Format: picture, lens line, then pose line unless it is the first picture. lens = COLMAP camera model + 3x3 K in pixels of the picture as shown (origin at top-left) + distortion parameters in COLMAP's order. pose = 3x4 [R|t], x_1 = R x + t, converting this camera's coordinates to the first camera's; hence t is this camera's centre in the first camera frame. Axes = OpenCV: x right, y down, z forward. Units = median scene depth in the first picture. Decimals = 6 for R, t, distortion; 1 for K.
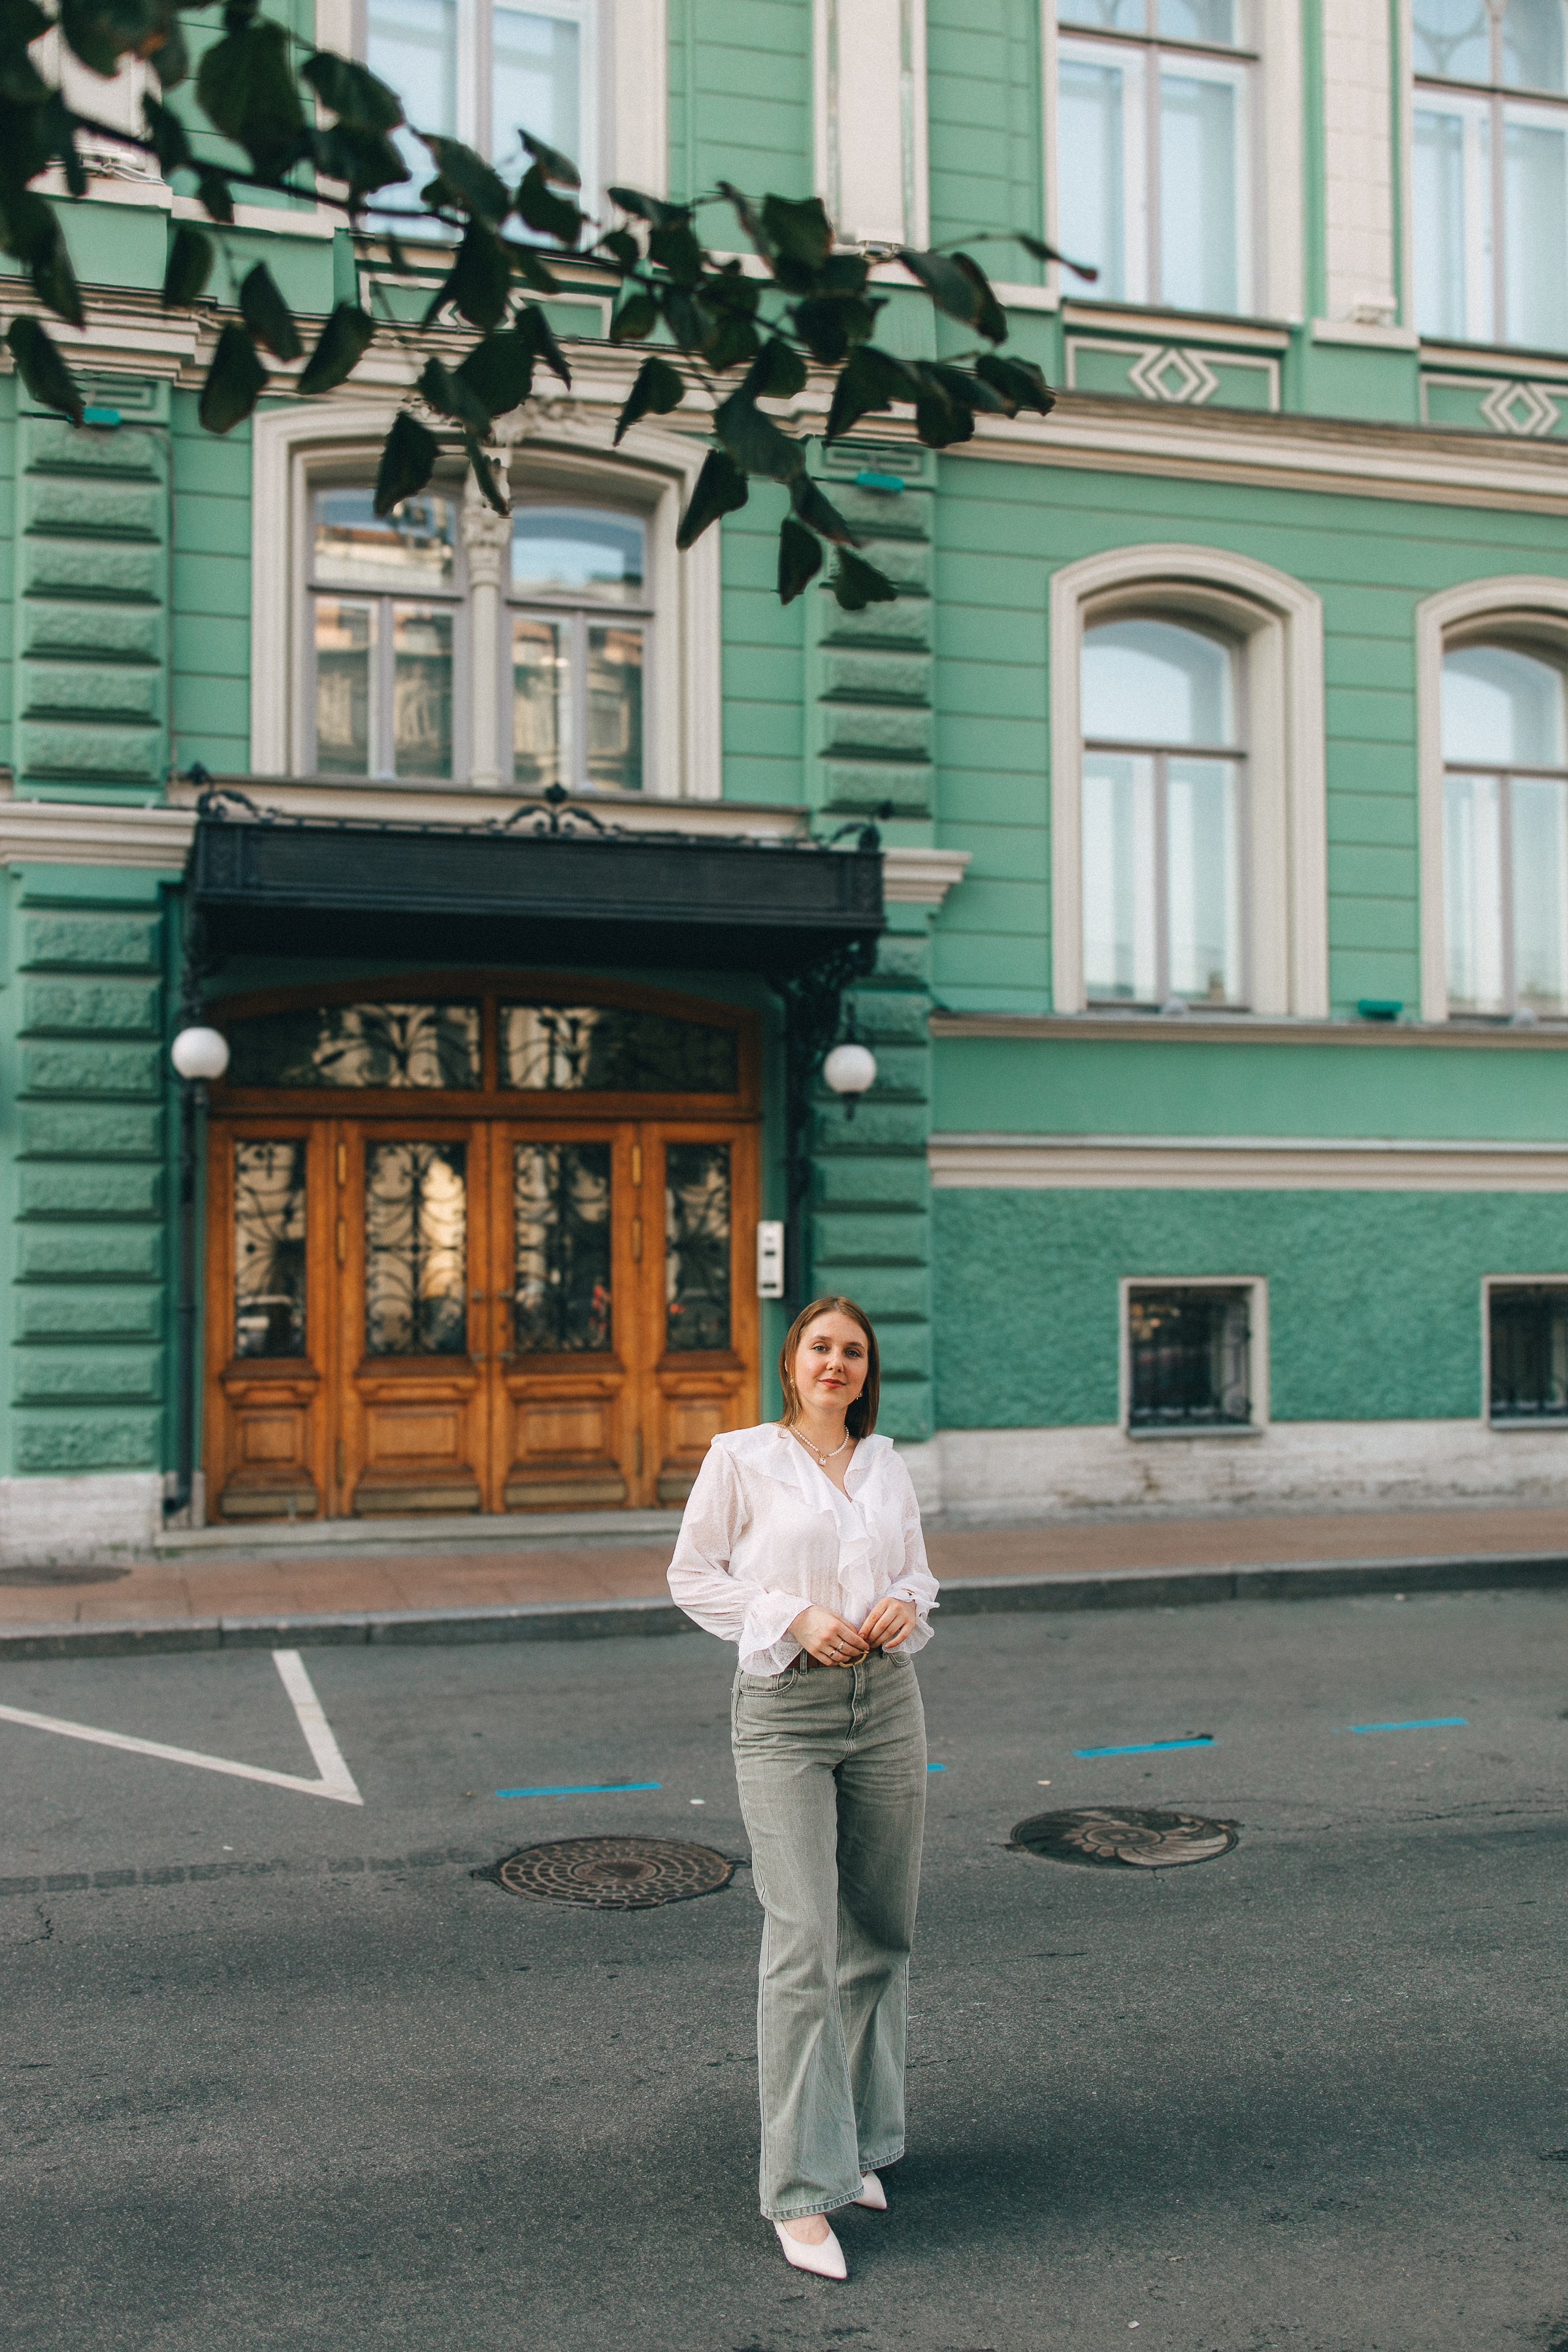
lens RADIAL K [[2304.4, 0, 783.2], [0, 2304.4, 1151.8], [0, 0, 1]] dist [-0.009061, -0.012489]
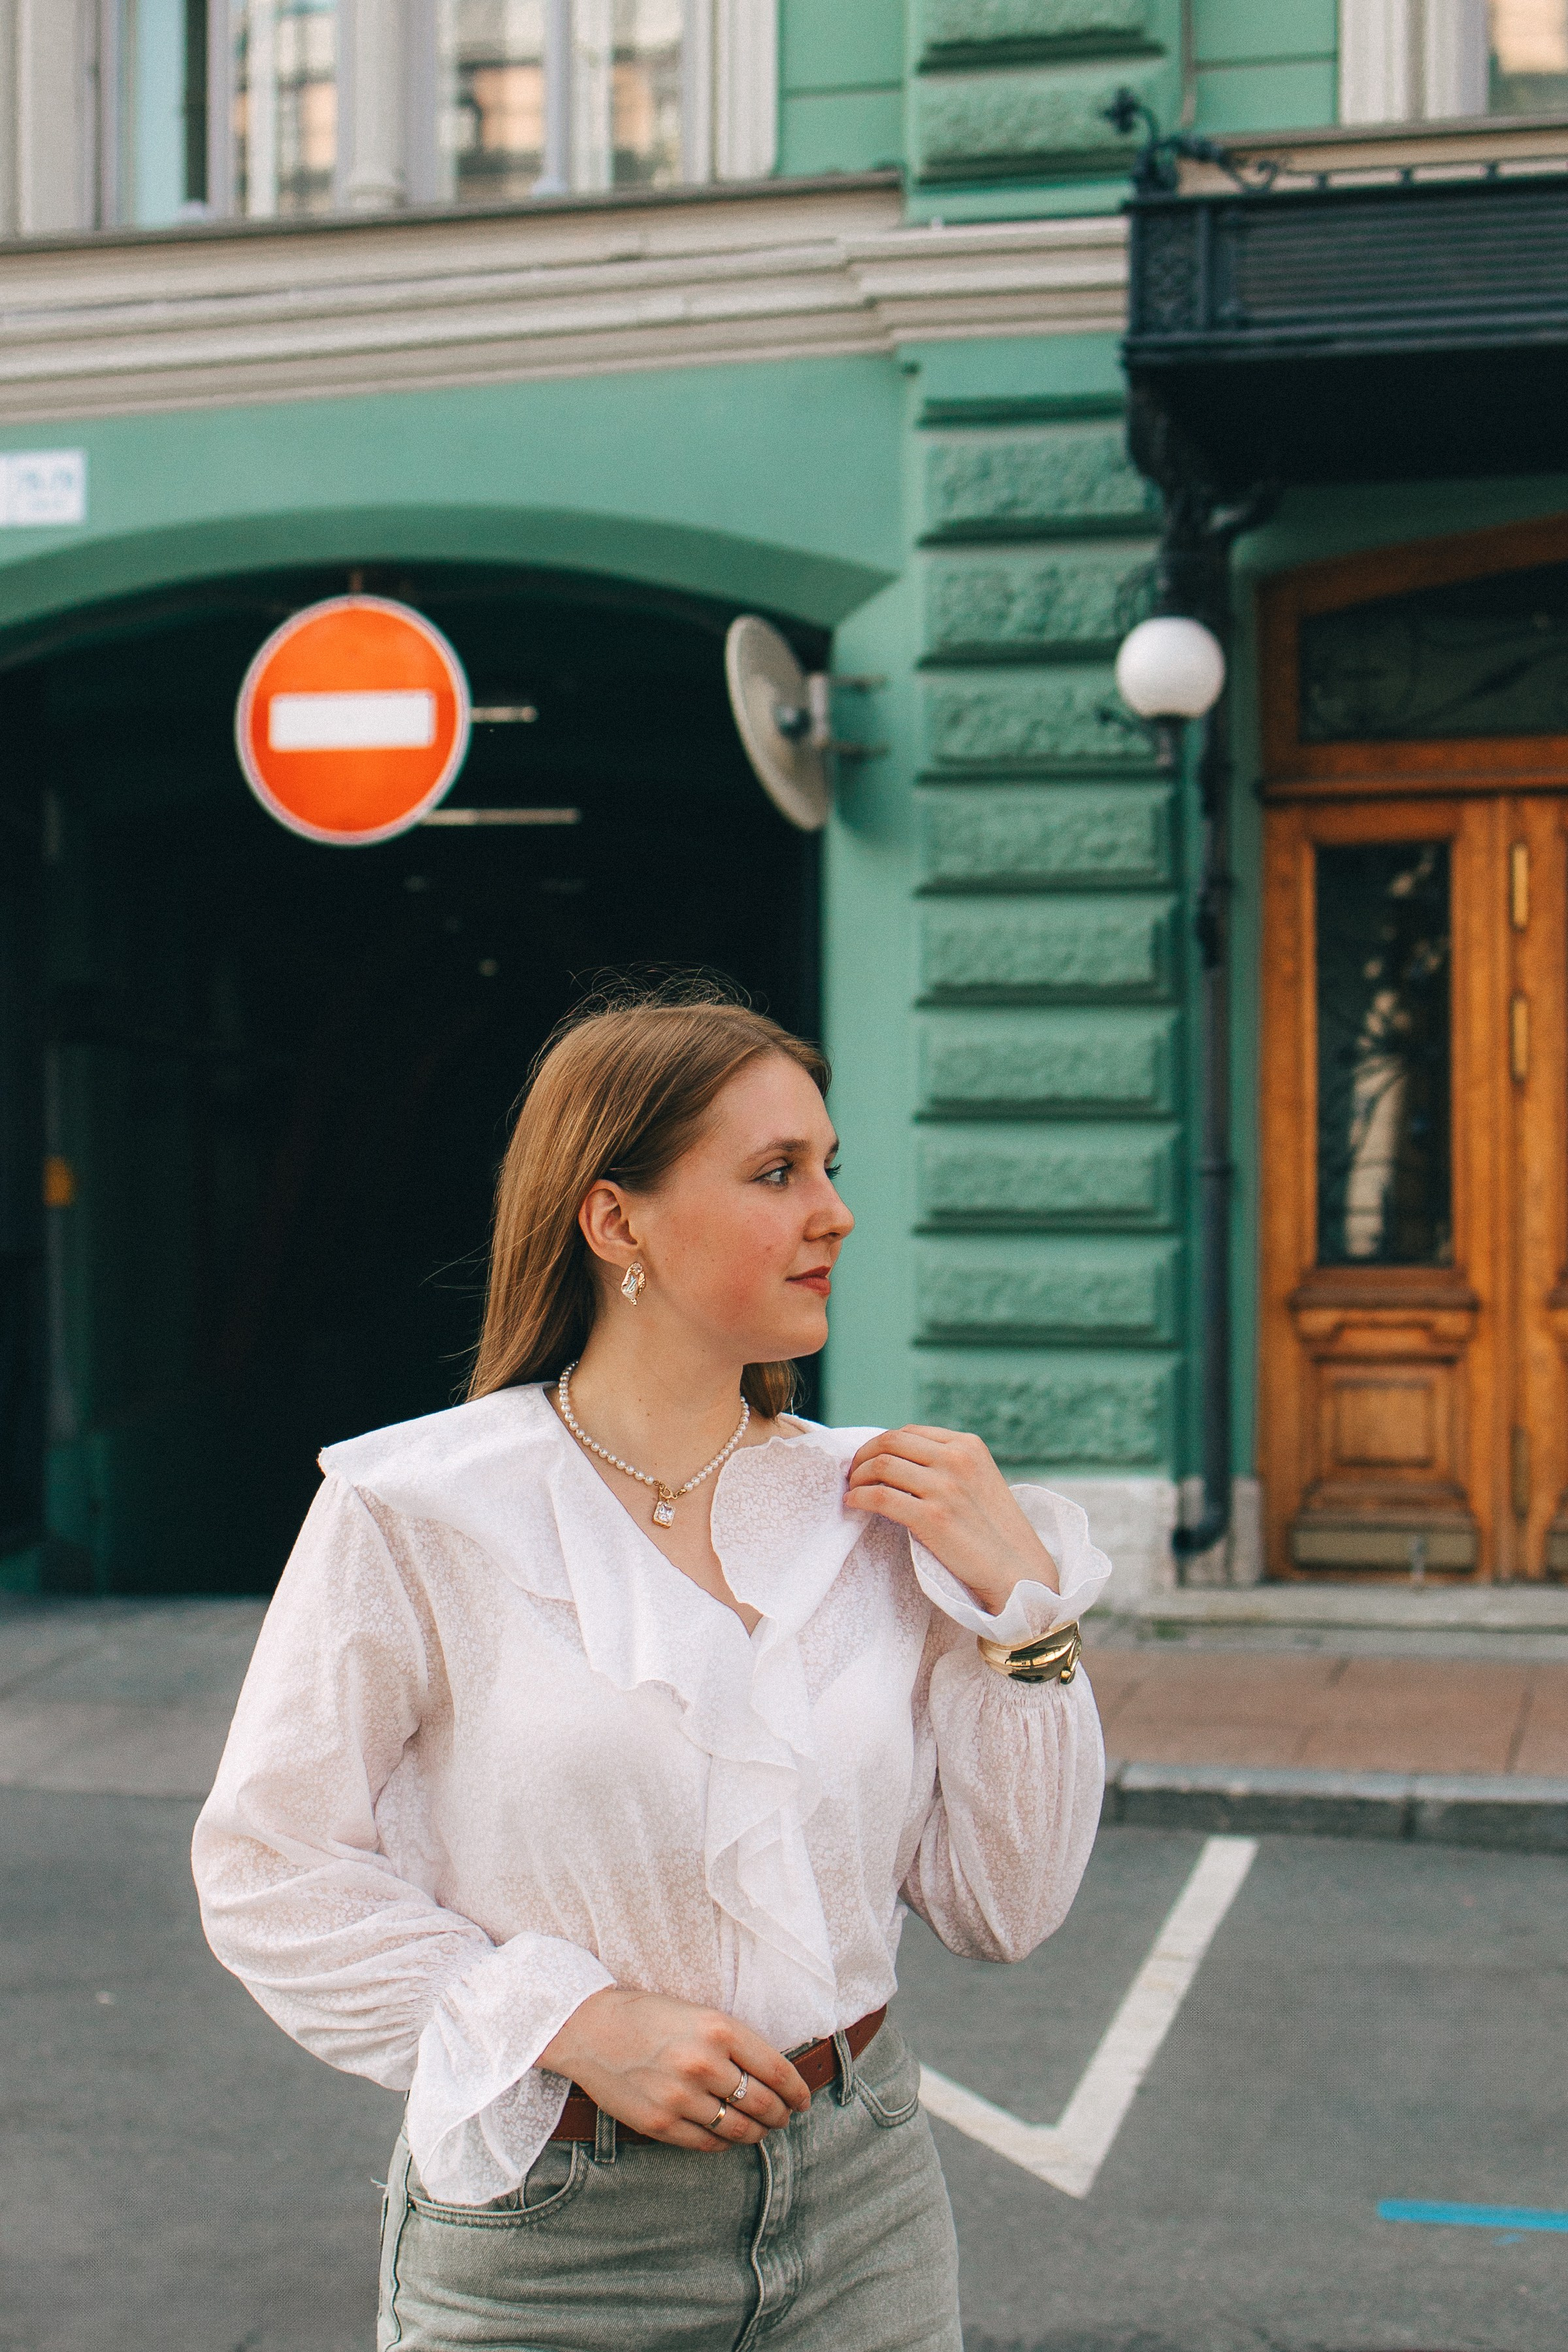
lens RADIAL K [[3894.1, 0, 784.0], [0, 3894.1, 1176.0], [0, 0, 1]] dist [0.019353, -0.039850]
pose [[0.869119, 0.004318, -0.494584, 0.094613], [0.024514, 0.998357, 0.051795, 0.021303], [0.493995, -0.057140, 0.867585, 0.181406]]
